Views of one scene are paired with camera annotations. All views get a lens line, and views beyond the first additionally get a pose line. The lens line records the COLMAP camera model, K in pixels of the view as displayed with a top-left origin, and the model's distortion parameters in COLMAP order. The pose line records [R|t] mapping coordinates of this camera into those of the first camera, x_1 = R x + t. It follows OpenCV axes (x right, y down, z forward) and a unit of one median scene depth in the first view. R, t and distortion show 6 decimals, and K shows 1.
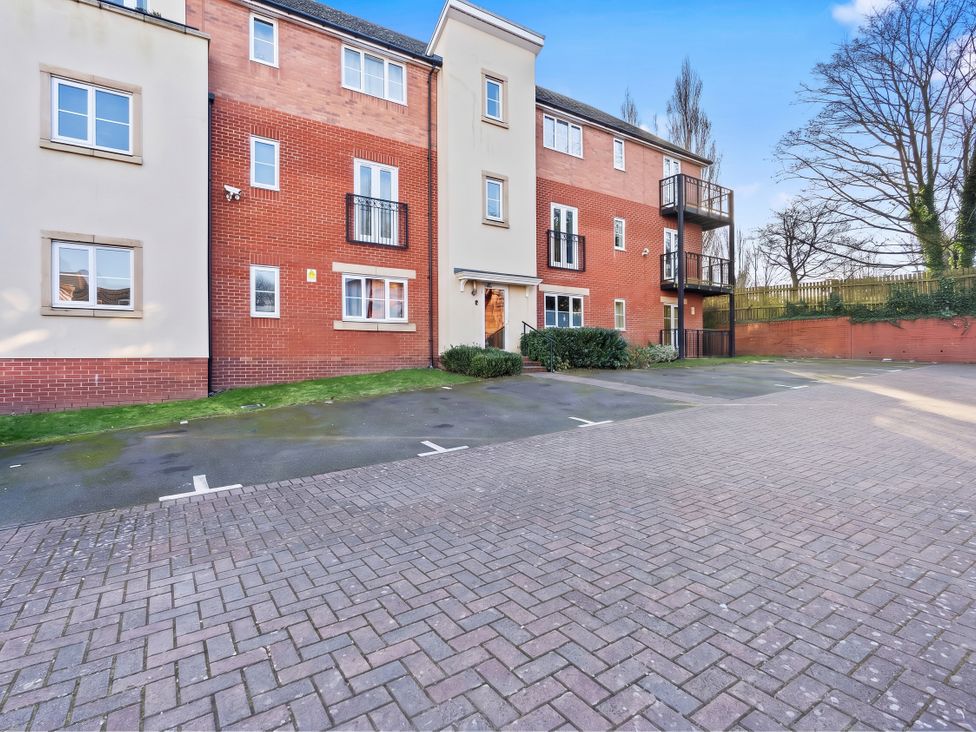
lens RADIAL K [[490.9, 0, 489.5], [0, 490.9, 336.0], [0, 0, 1]] dist [0.000655, 0.000161]
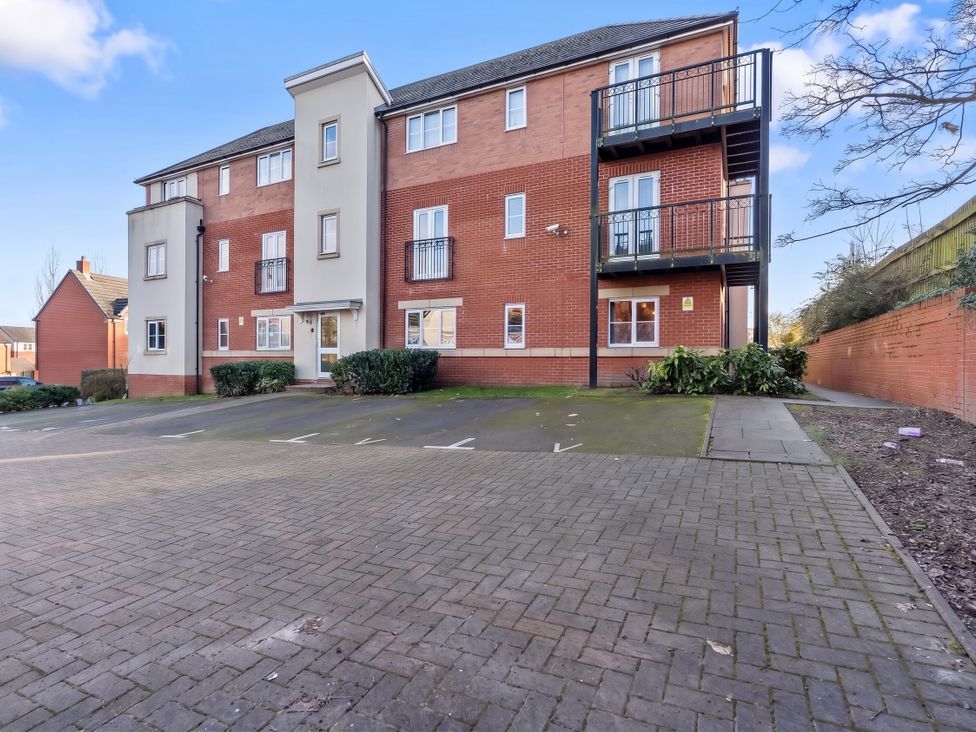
lens RADIAL K [[498.3, 0, 482.1], [0, 498.3, 367.5], [0, 0, 1]] dist [0.000446, 0.000756]
pose [[0.502392, -0.010014, -0.864582, 0.888290], [0.010121, 0.999933, -0.005700, 0.023519], [0.864581, -0.005887, 0.502460, 0.578620]]
